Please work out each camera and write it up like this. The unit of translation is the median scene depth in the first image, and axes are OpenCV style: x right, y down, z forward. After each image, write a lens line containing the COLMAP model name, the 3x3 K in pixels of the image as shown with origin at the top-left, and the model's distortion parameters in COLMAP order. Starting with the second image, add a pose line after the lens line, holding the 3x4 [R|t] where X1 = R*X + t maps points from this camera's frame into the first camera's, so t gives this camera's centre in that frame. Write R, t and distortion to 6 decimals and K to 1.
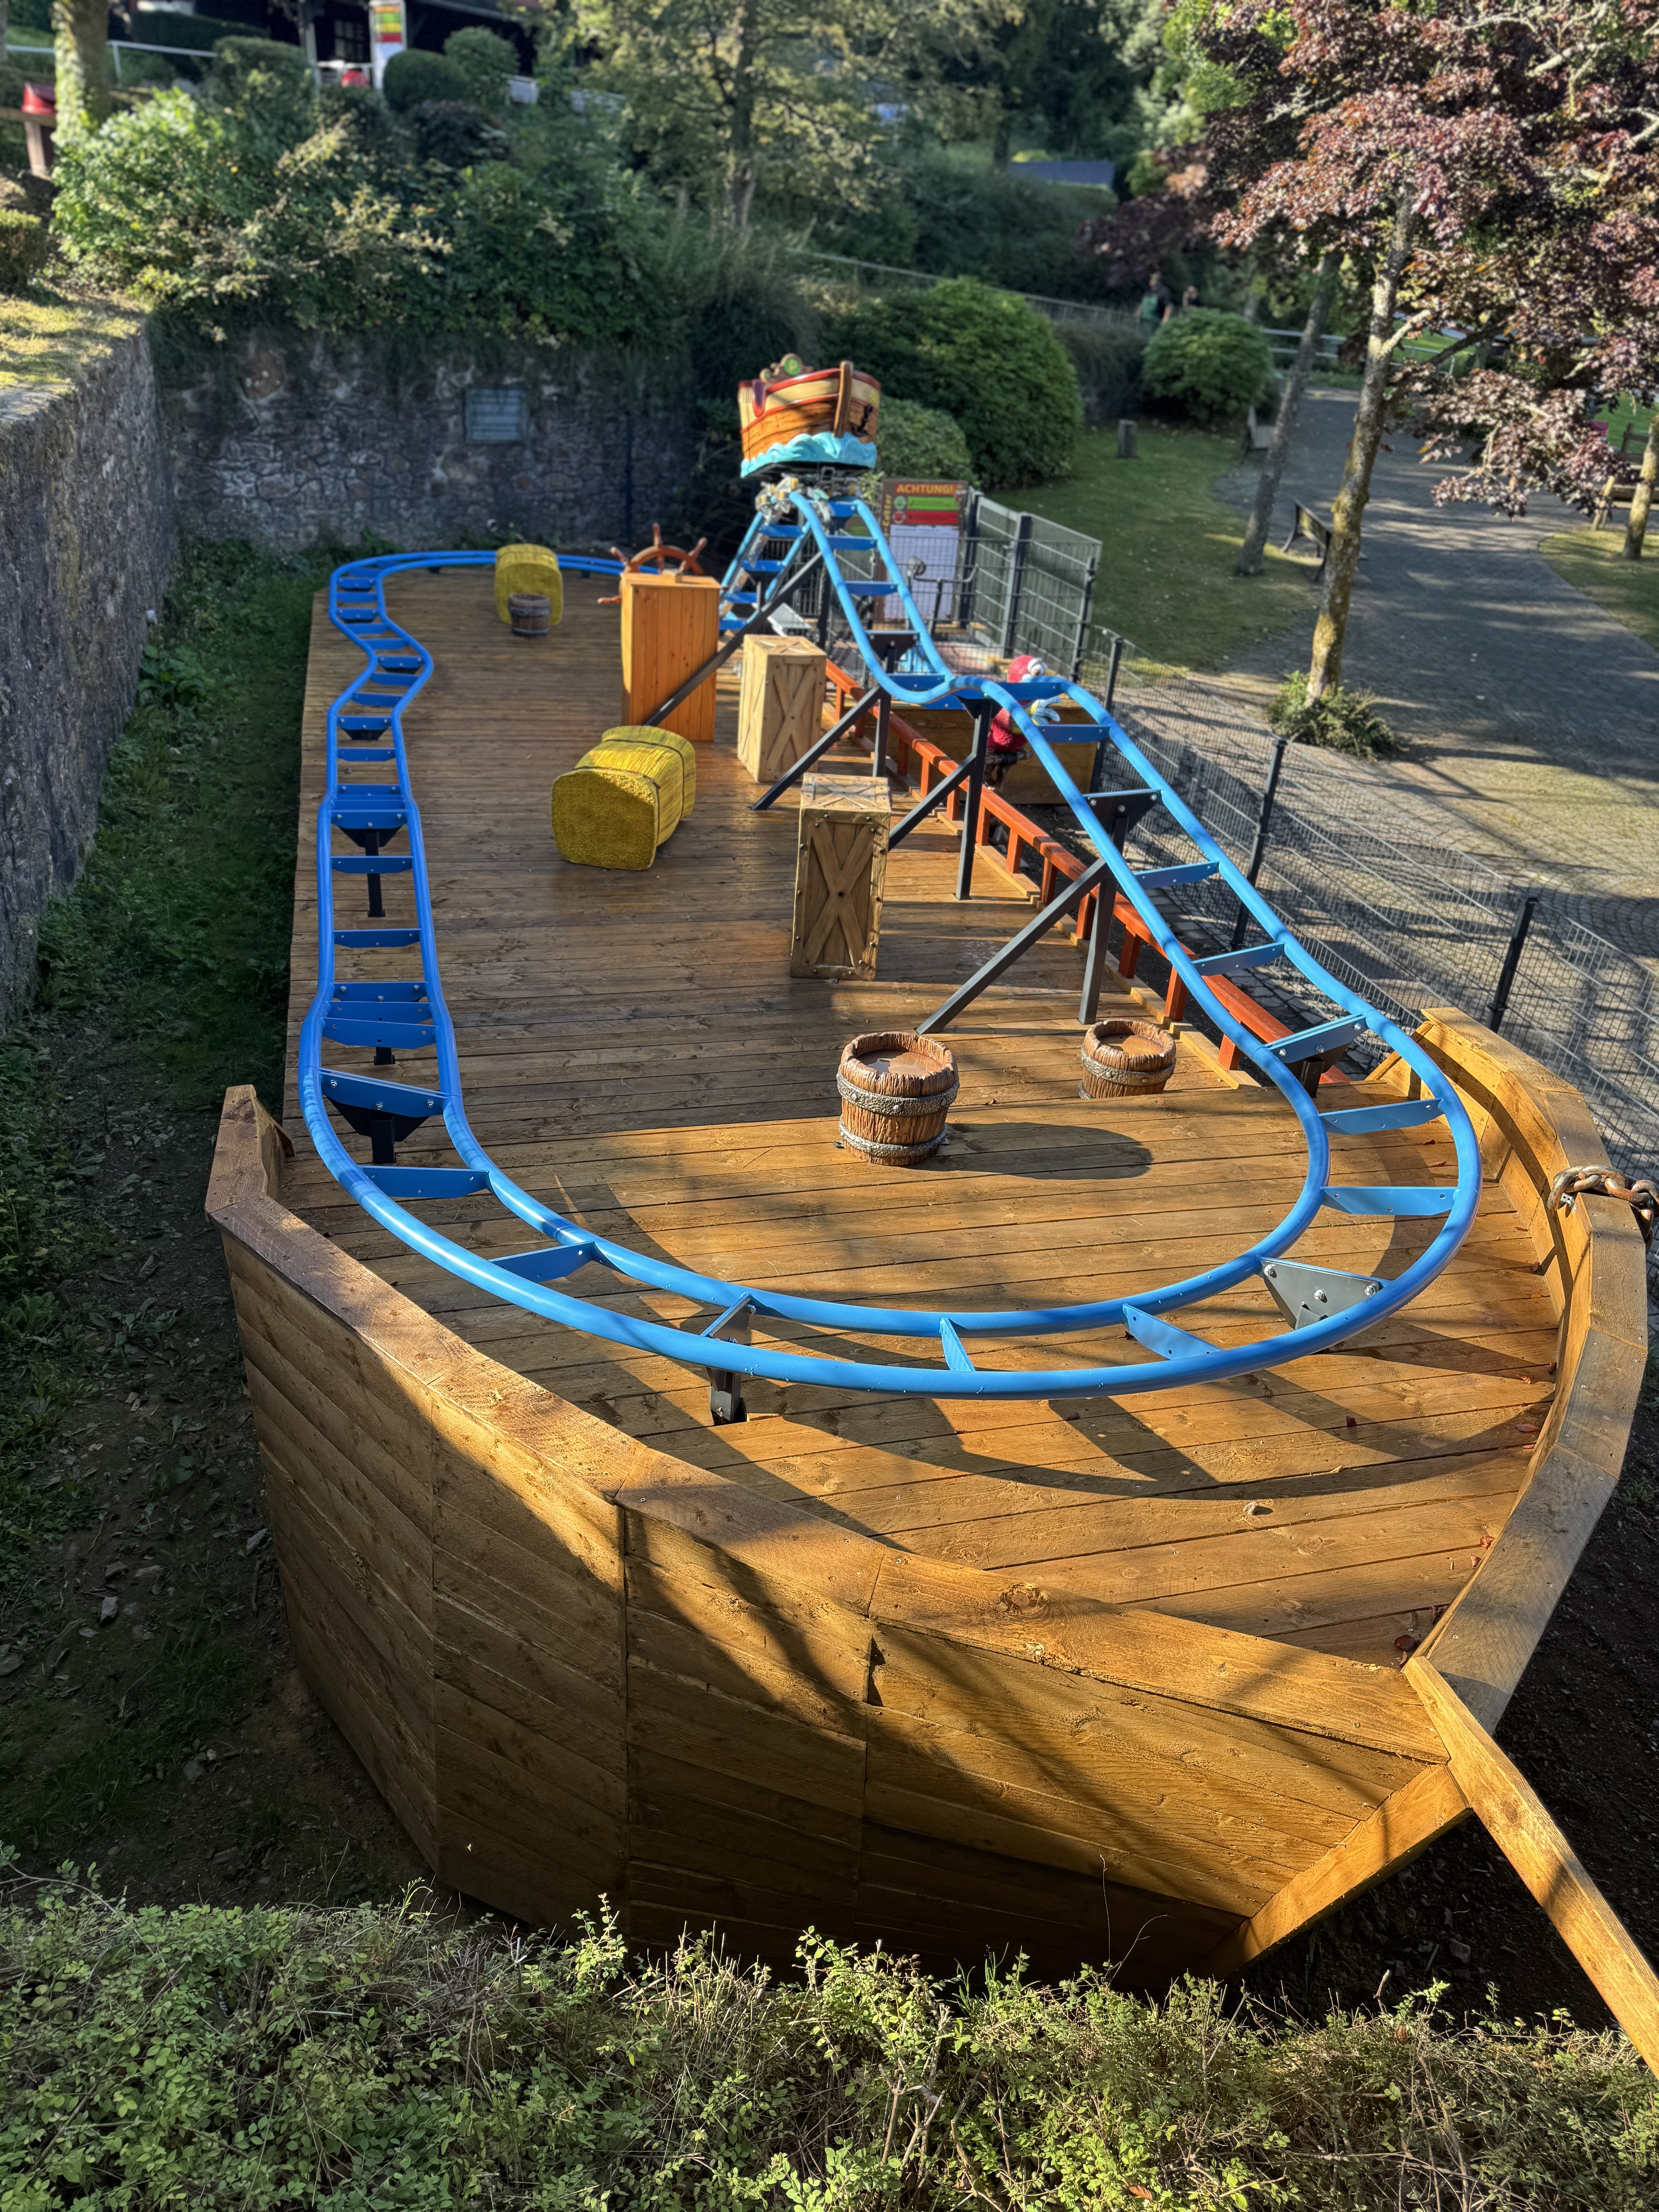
lens RADIAL K [[1584.8, 0, 825.5], [0, 1584.8, 1103.3], [0, 0, 1]] dist [0.008199, -0.019128]
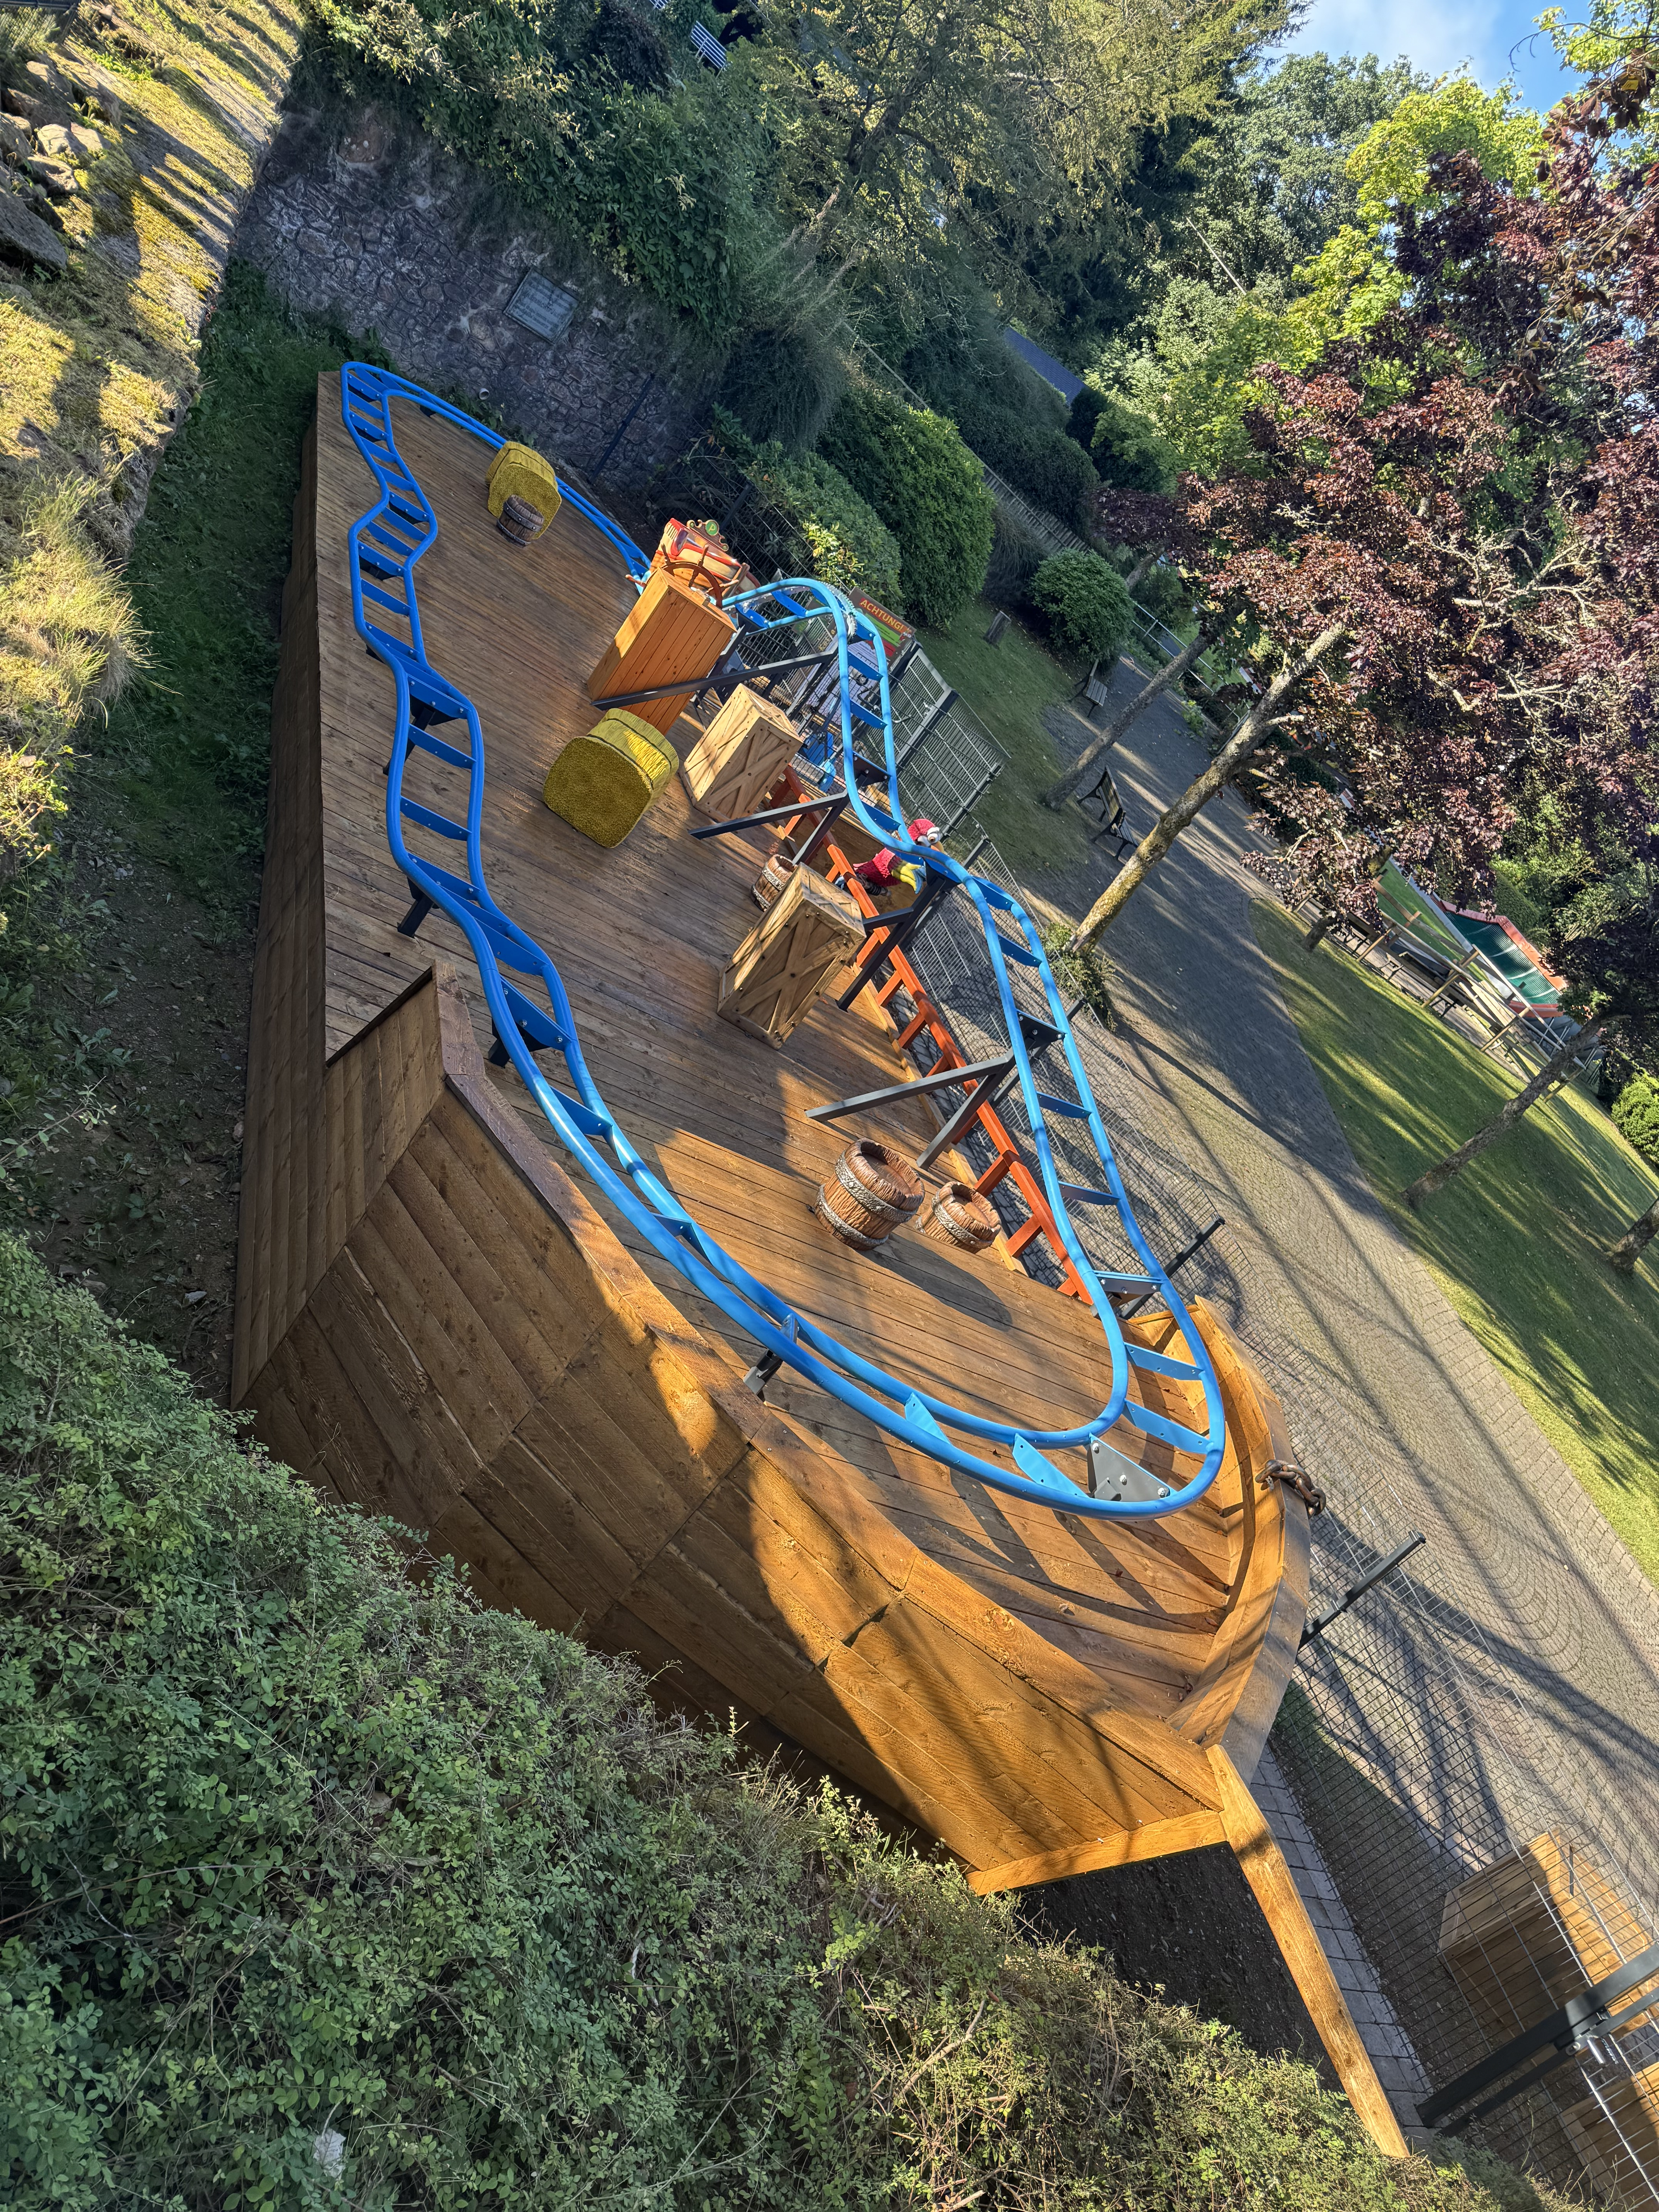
lens RADIAL K [[1584.8, 0, 831.0], [0, 1584.8, 1110.0], [0, 0, 1]] dist [0.008199, -0.019128]
pose [[0.844764, 0.450400, 0.288986, -0.147152], [-0.450763, 0.889945, -0.069357, 0.014055], [-0.288420, -0.071673, 0.954818, -0.076909]]
